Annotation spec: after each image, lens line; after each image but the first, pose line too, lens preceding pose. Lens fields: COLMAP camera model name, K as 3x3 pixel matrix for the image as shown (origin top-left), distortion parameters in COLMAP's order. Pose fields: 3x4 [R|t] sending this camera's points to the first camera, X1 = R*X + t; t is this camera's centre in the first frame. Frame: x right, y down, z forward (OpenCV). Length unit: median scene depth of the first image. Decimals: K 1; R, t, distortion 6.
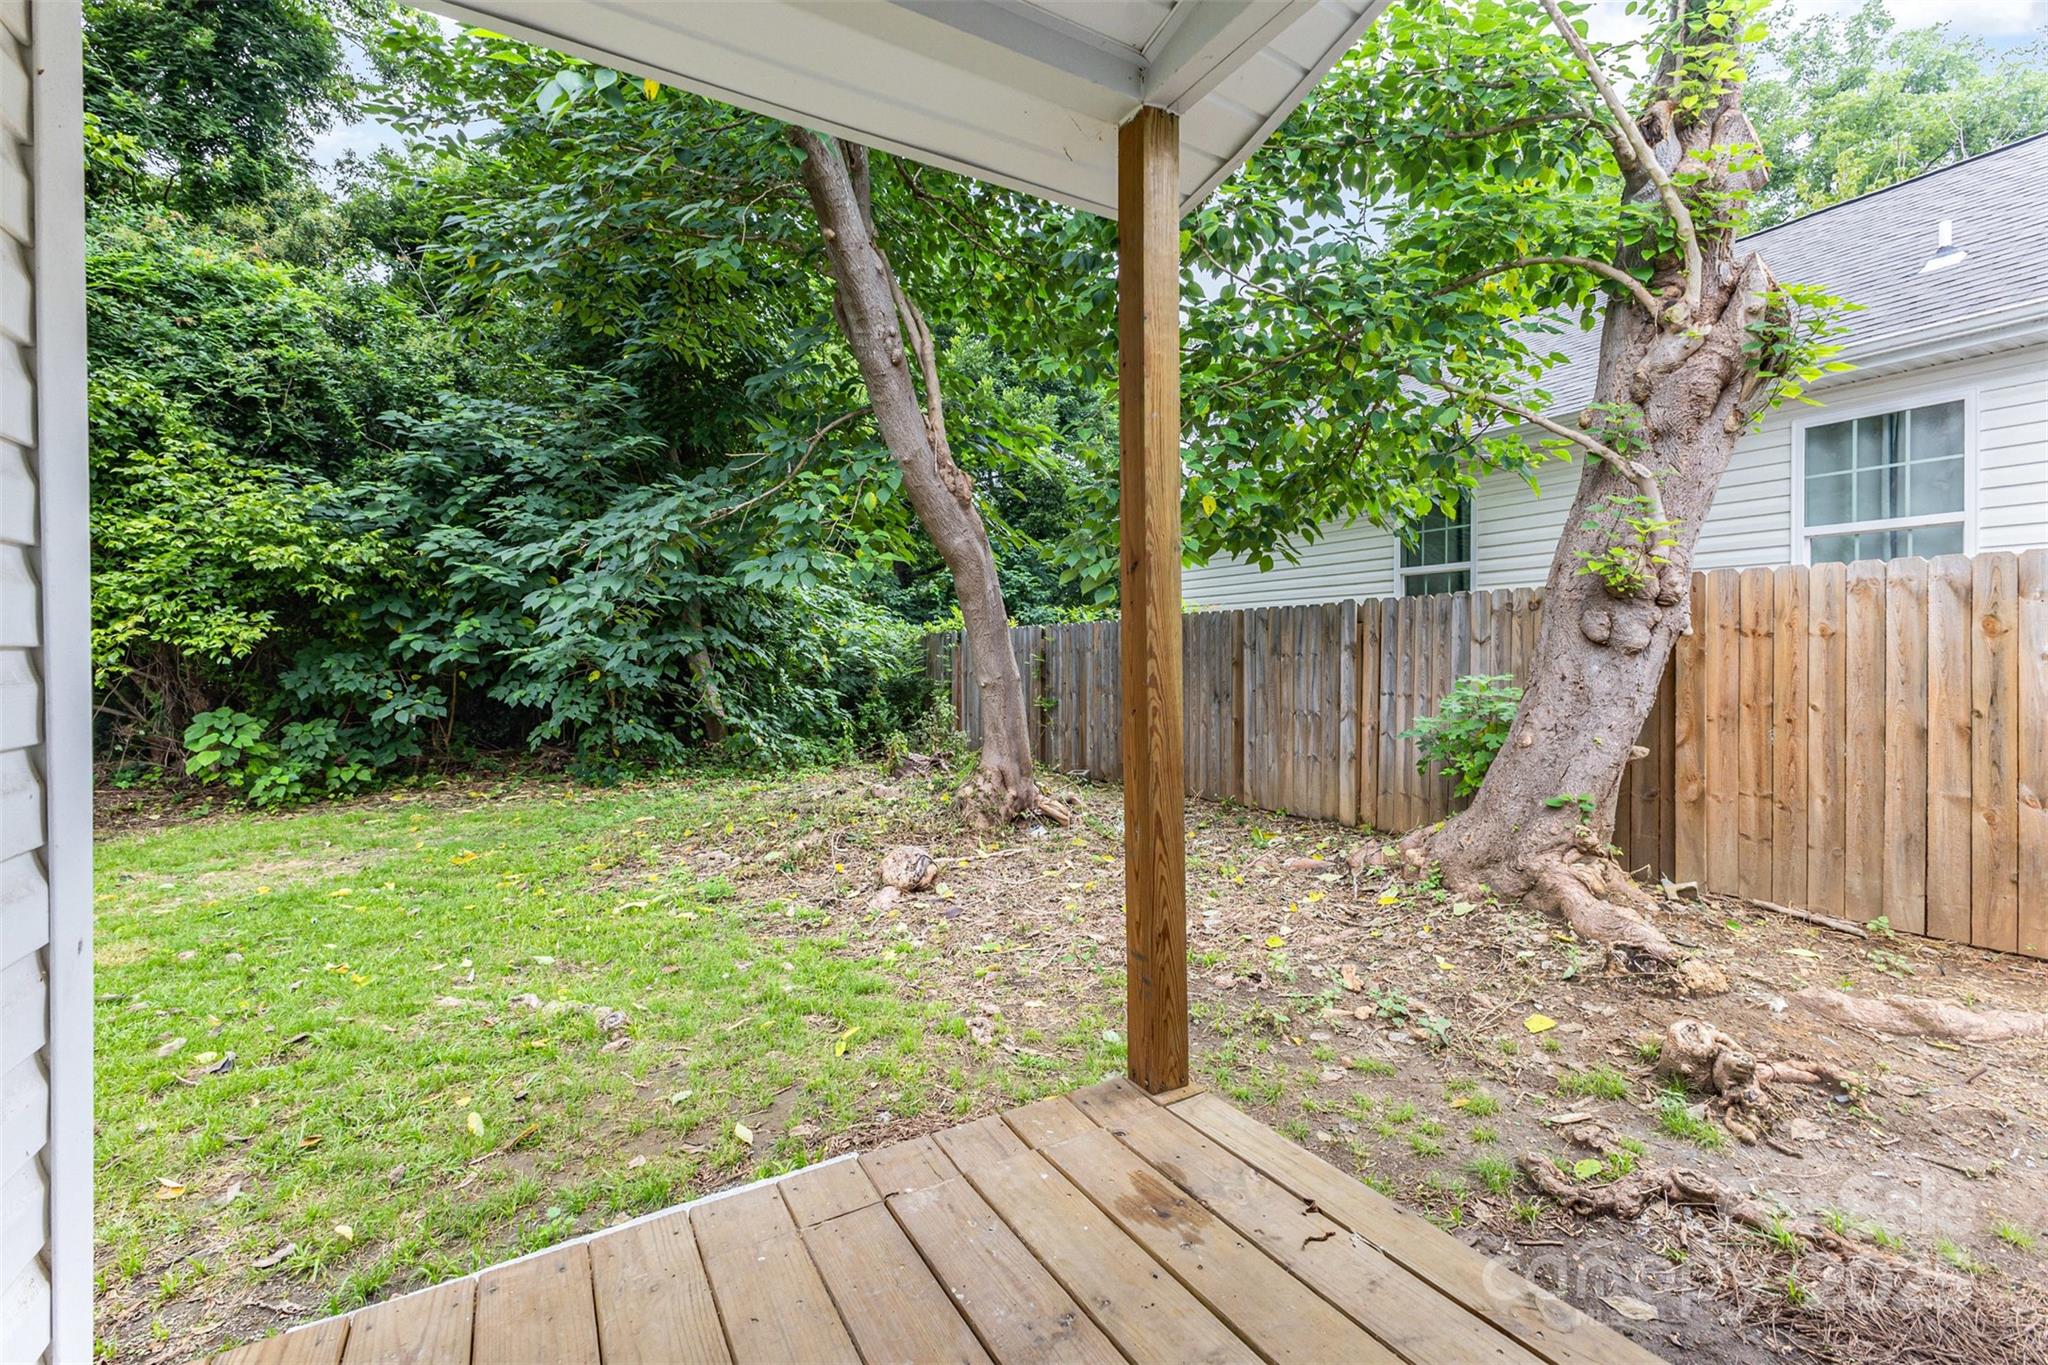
lens RADIAL K [[859.0, 0, 989.6], [0, 859.0, 697.8], [0, 0, 1]] dist [0.000198, -0.000207]
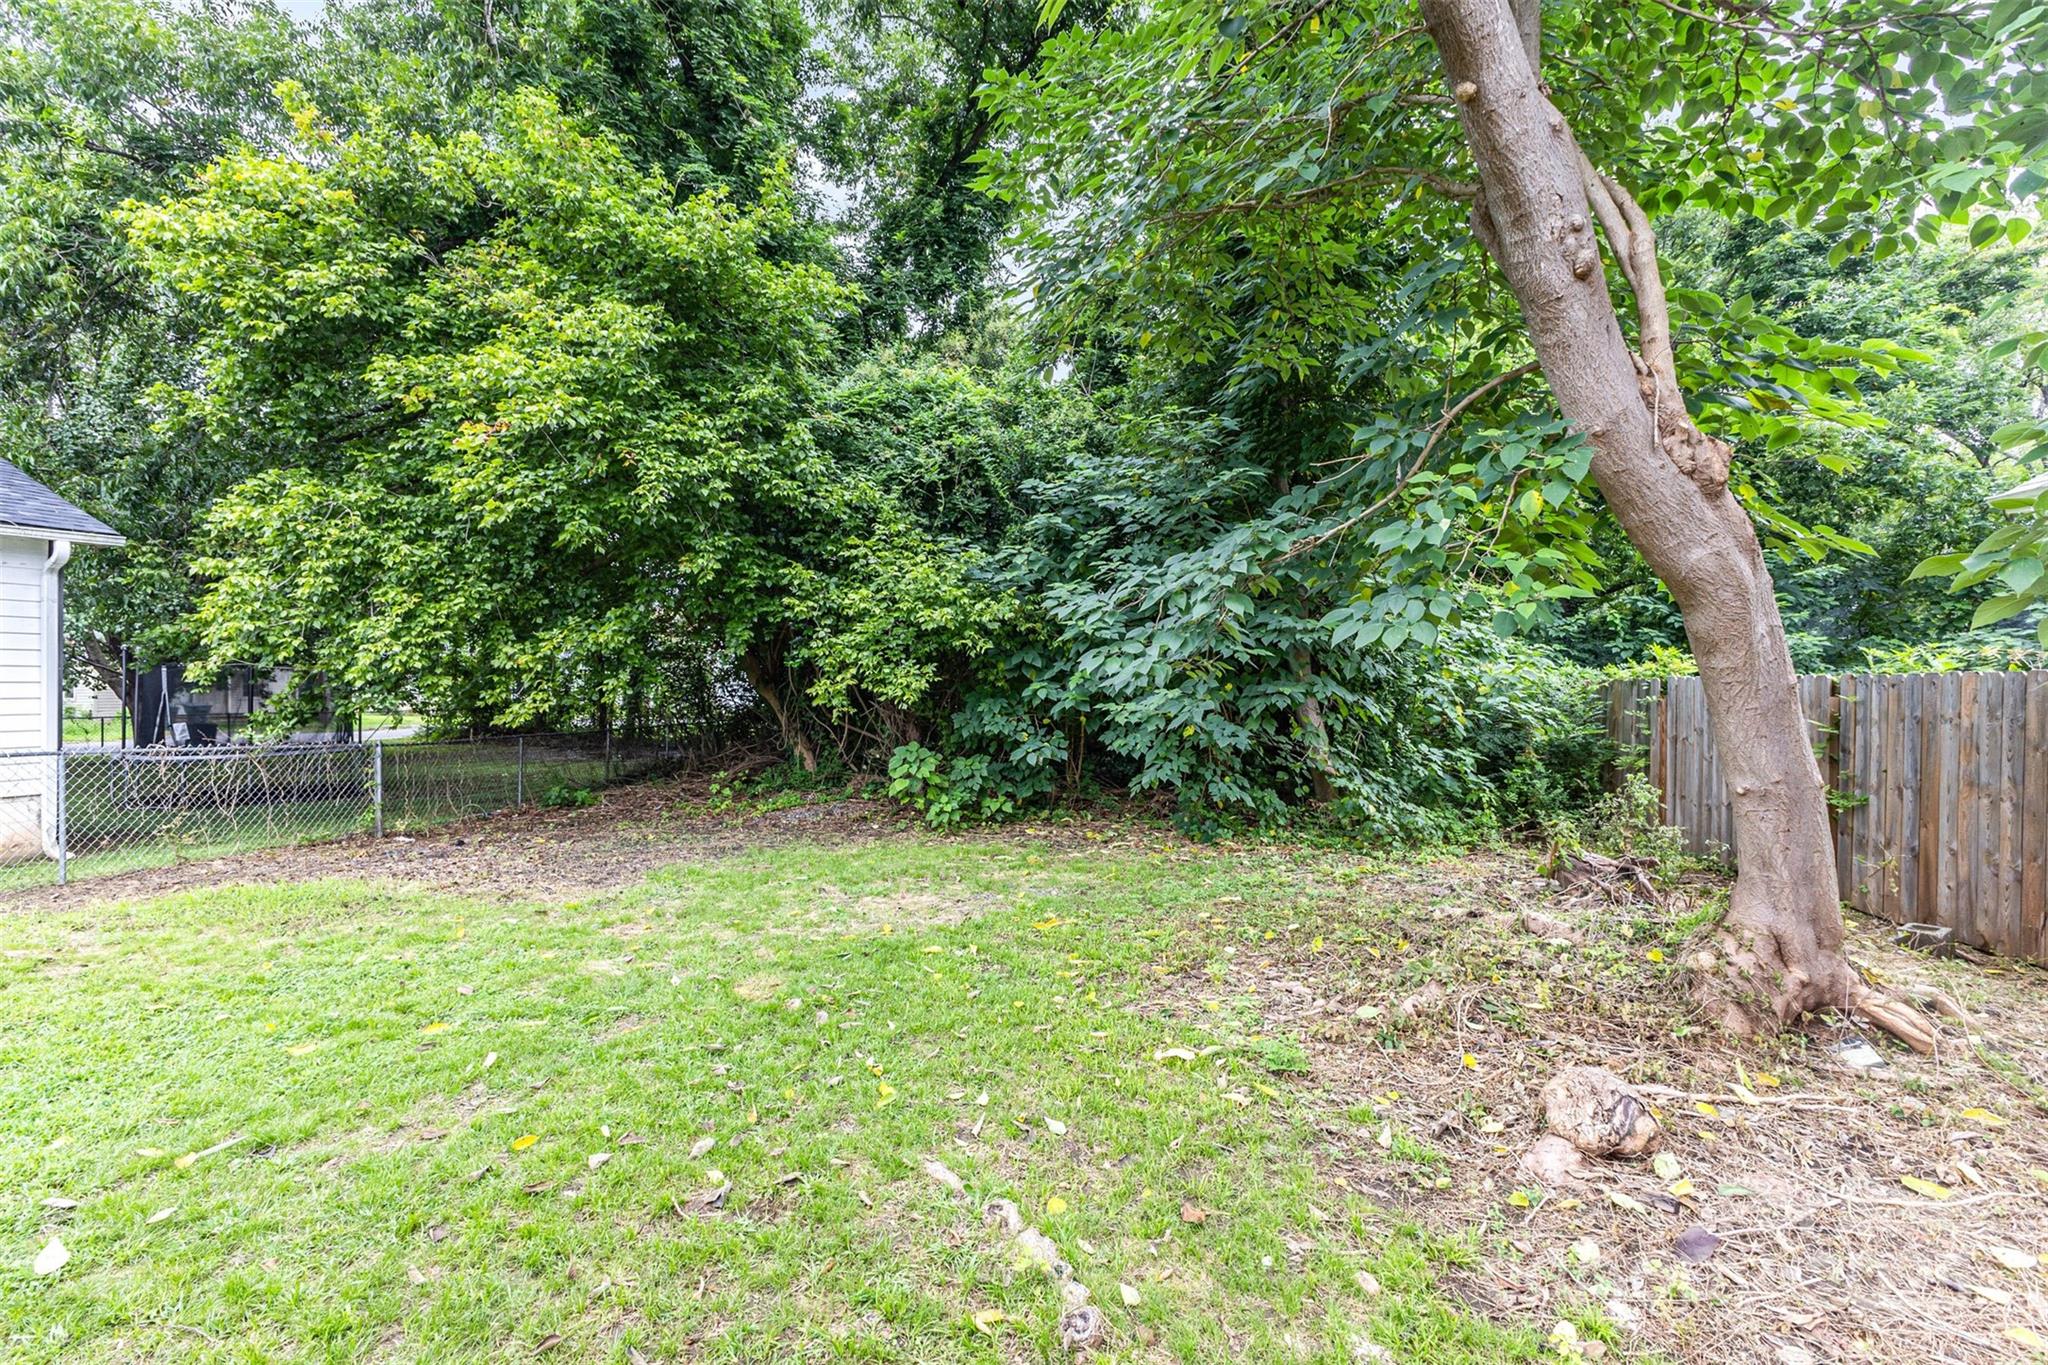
lens RADIAL K [[895.8, 0, 1041.1], [0, 895.8, 686.0], [0, 0, 1]] dist [0.010931, -0.000496]
pose [[0.809188, 0.004136, -0.587535, -0.016537], [-0.037888, 0.998261, -0.045154, -0.020808], [0.586327, 0.058799, 0.807938, 0.105437]]
